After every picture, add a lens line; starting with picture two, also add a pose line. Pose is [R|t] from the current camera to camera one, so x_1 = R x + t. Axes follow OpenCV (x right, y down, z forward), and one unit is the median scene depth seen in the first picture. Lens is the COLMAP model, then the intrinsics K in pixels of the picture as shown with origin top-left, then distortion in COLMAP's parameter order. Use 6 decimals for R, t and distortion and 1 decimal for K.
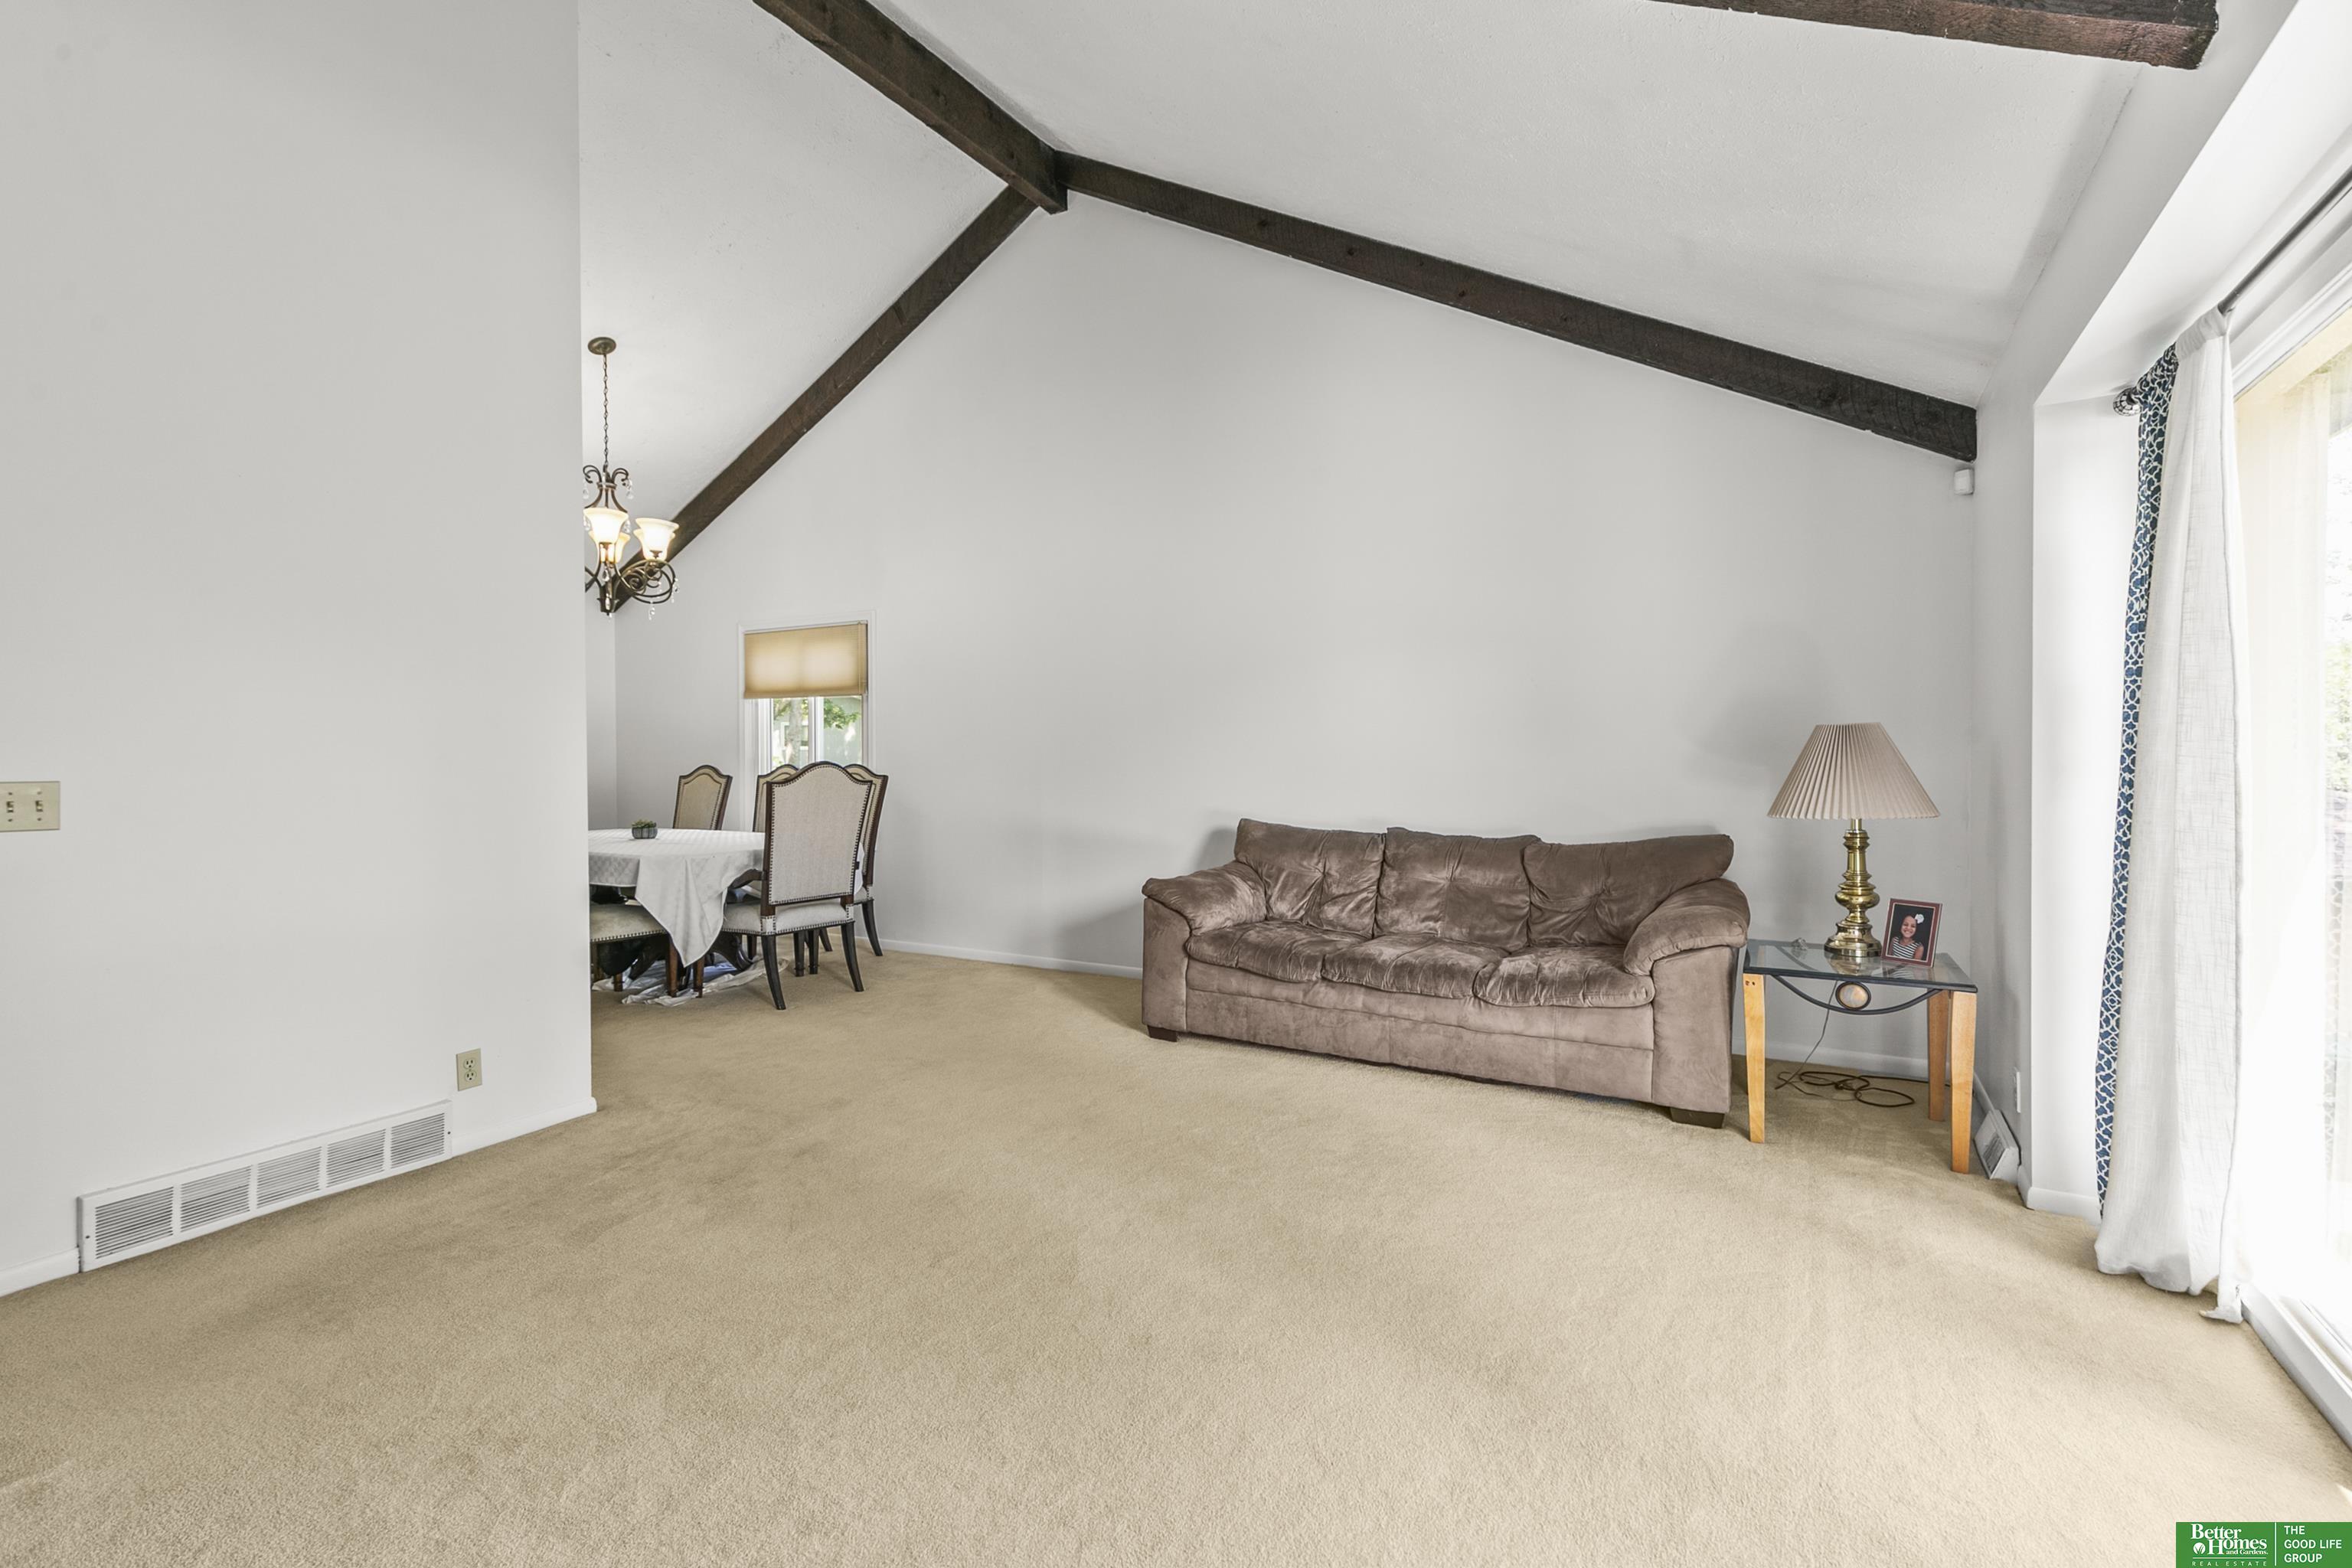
lens RADIAL K [[1086.3, 0, 1177.6], [0, 1086.3, 776.2], [0, 0, 1]] dist [-0.001711, 0.001628]
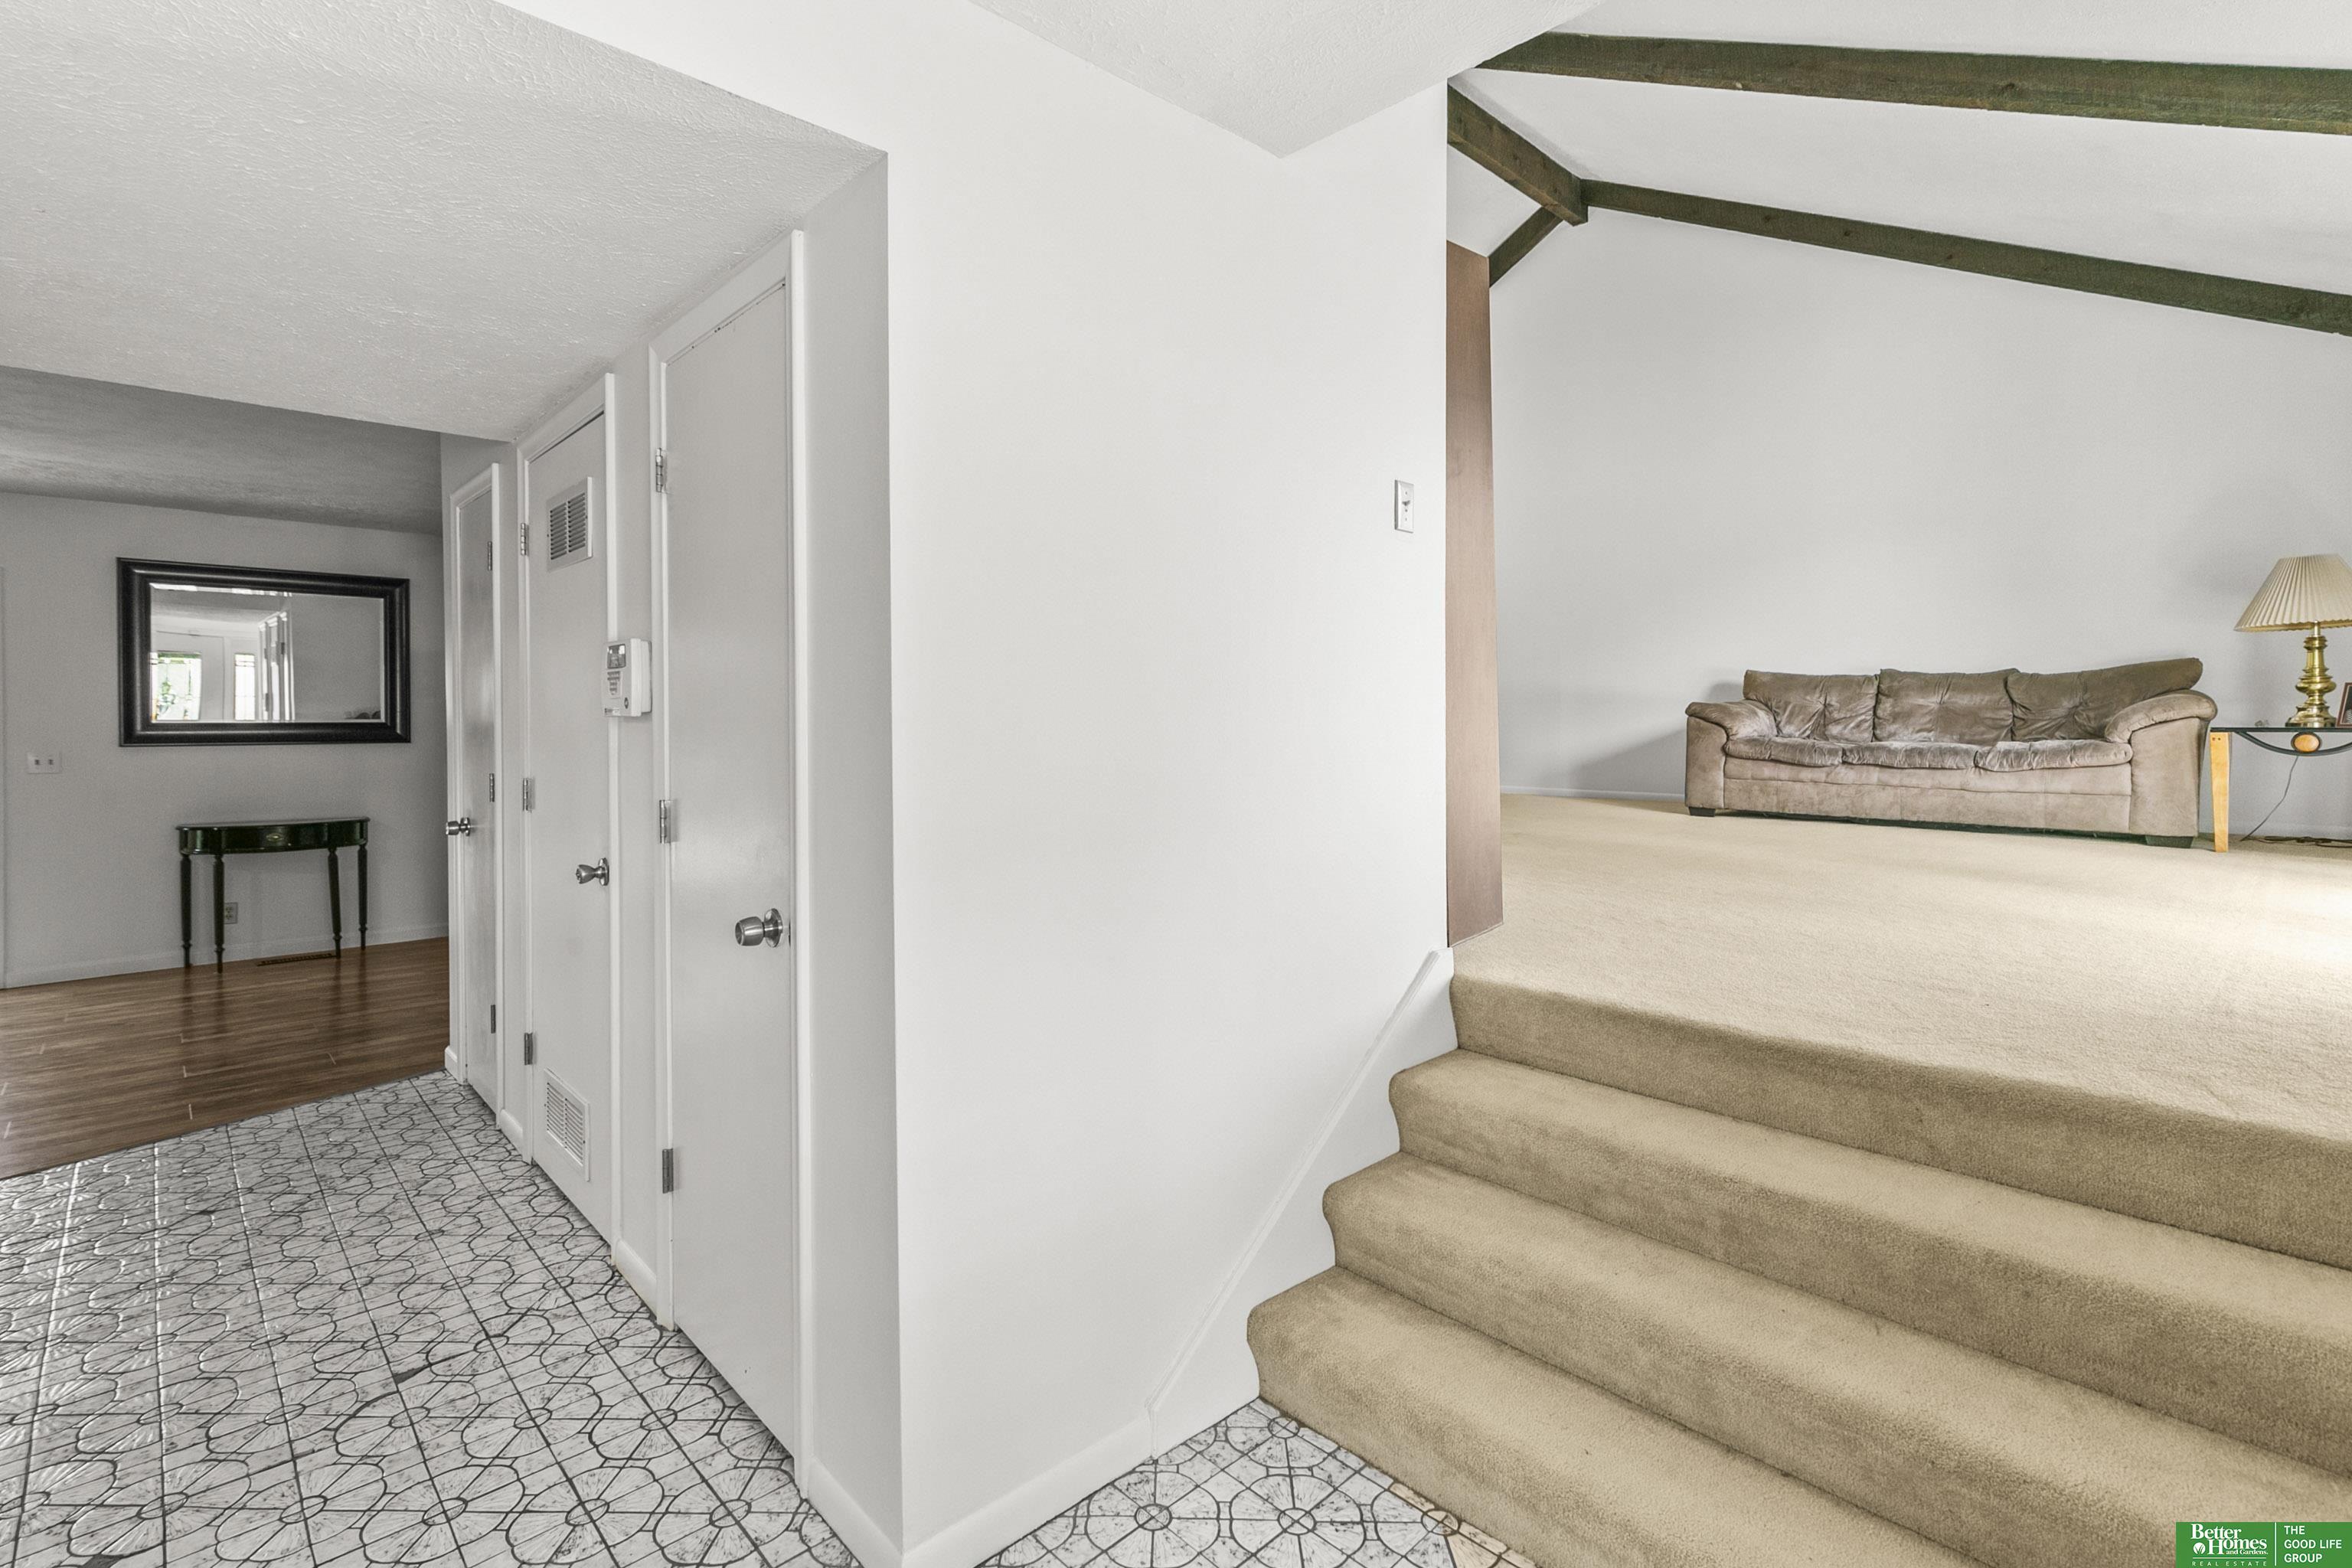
lens RADIAL K [[1086.3, 0, 1175.2], [0, 1086.3, 740.1], [0, 0, 1]] dist [-0.001711, 0.001628]
pose [[0.959562, 0.006099, -0.281430, -0.292800], [-0.006098, 0.999981, 0.000881, 0.157107], [0.281430, 0.000871, 0.959581, -0.575648]]
